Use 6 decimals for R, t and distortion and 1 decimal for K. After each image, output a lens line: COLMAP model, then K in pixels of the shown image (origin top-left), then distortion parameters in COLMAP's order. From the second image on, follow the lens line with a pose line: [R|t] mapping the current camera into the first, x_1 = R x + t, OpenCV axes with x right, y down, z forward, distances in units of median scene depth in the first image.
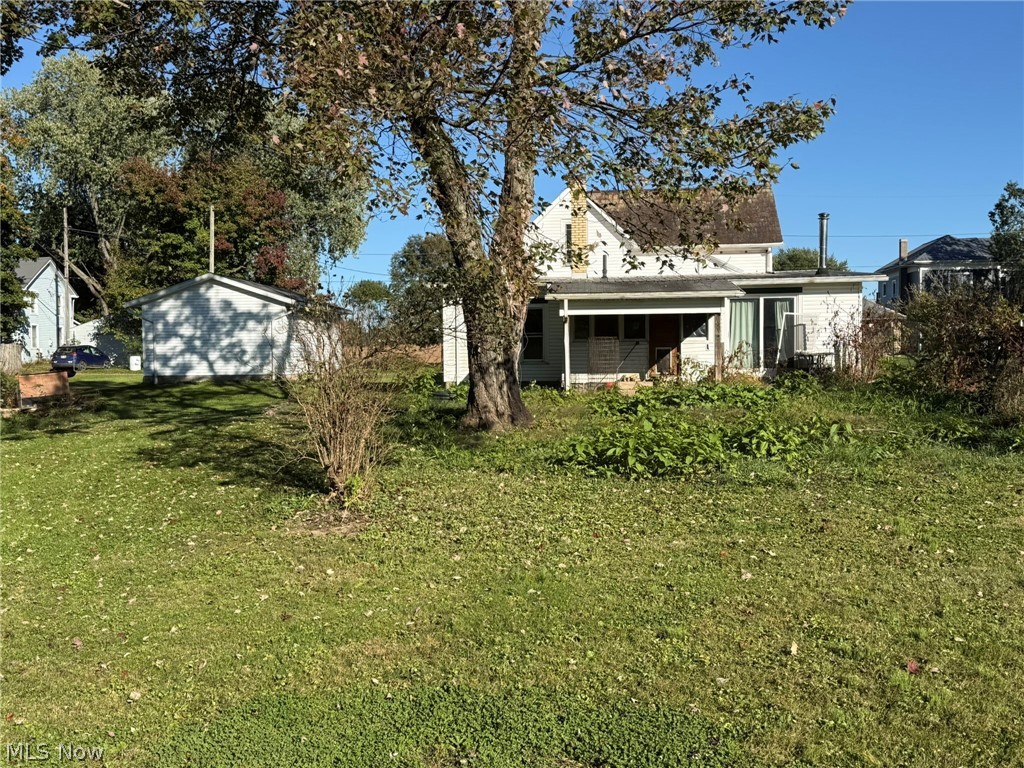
lens RADIAL K [[1018.3, 0, 514.0], [0, 1018.3, 386.2], [0, 0, 1]] dist [0.103833, 0.000000]
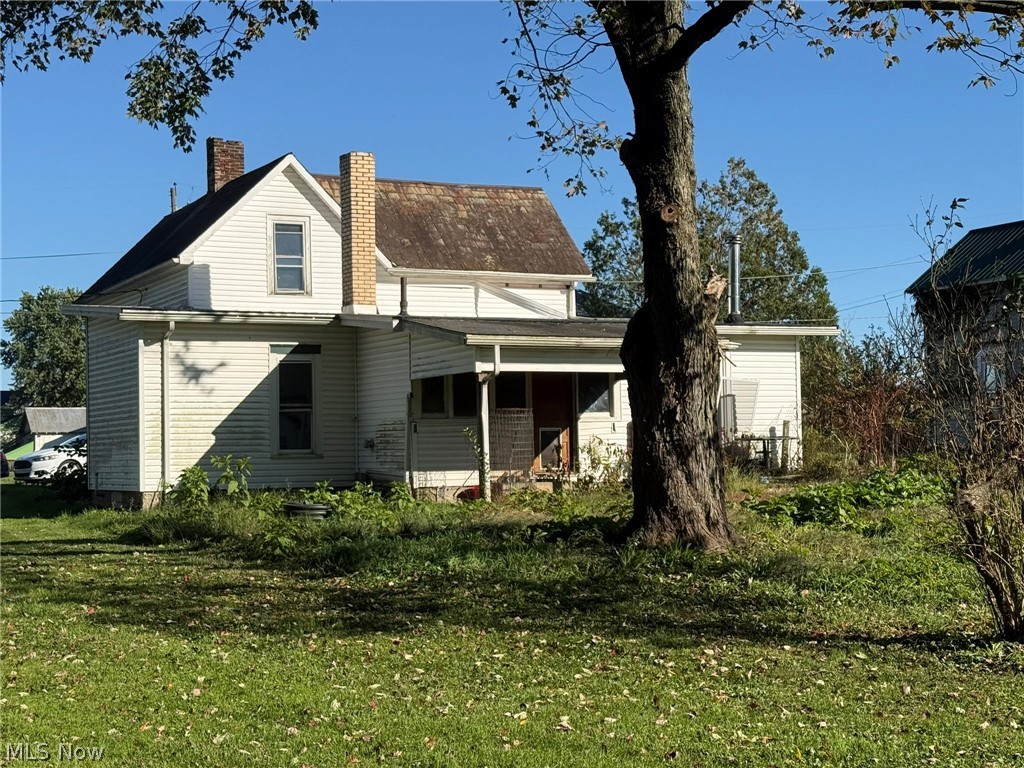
lens RADIAL K [[1665.5, 0, 514.1], [0, 1665.5, 381.7], [0, 0, 1]] dist [0.247317, 0.000000]
pose [[0.851443, 0.018022, 0.524138, -0.317452], [0.023901, 0.997038, -0.073108, 0.006741], [-0.523903, 0.074774, 0.848490, 0.103442]]
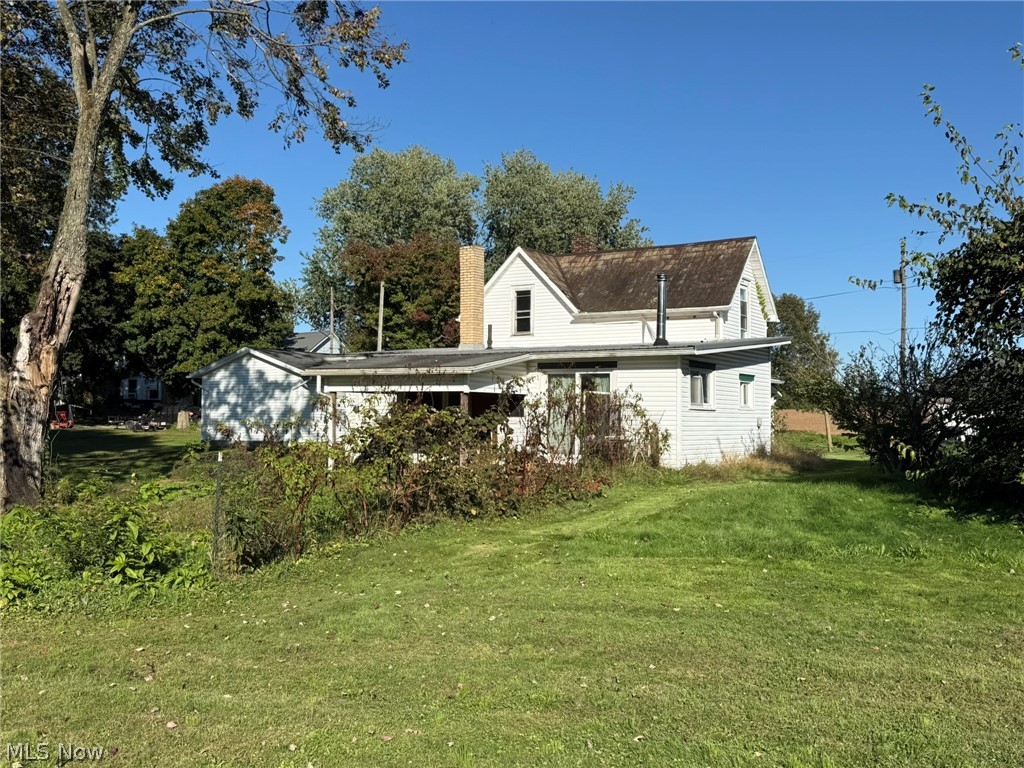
lens RADIAL K [[1018.3, 0, 503.9], [0, 1018.3, 385.9], [0, 0, 1]] dist [0.103833, 0.000000]
pose [[0.891743, 0.008817, -0.452456, 0.435073], [-0.035560, 0.998084, -0.050636, -0.022574], [0.451142, 0.061244, 0.890348, 0.158613]]
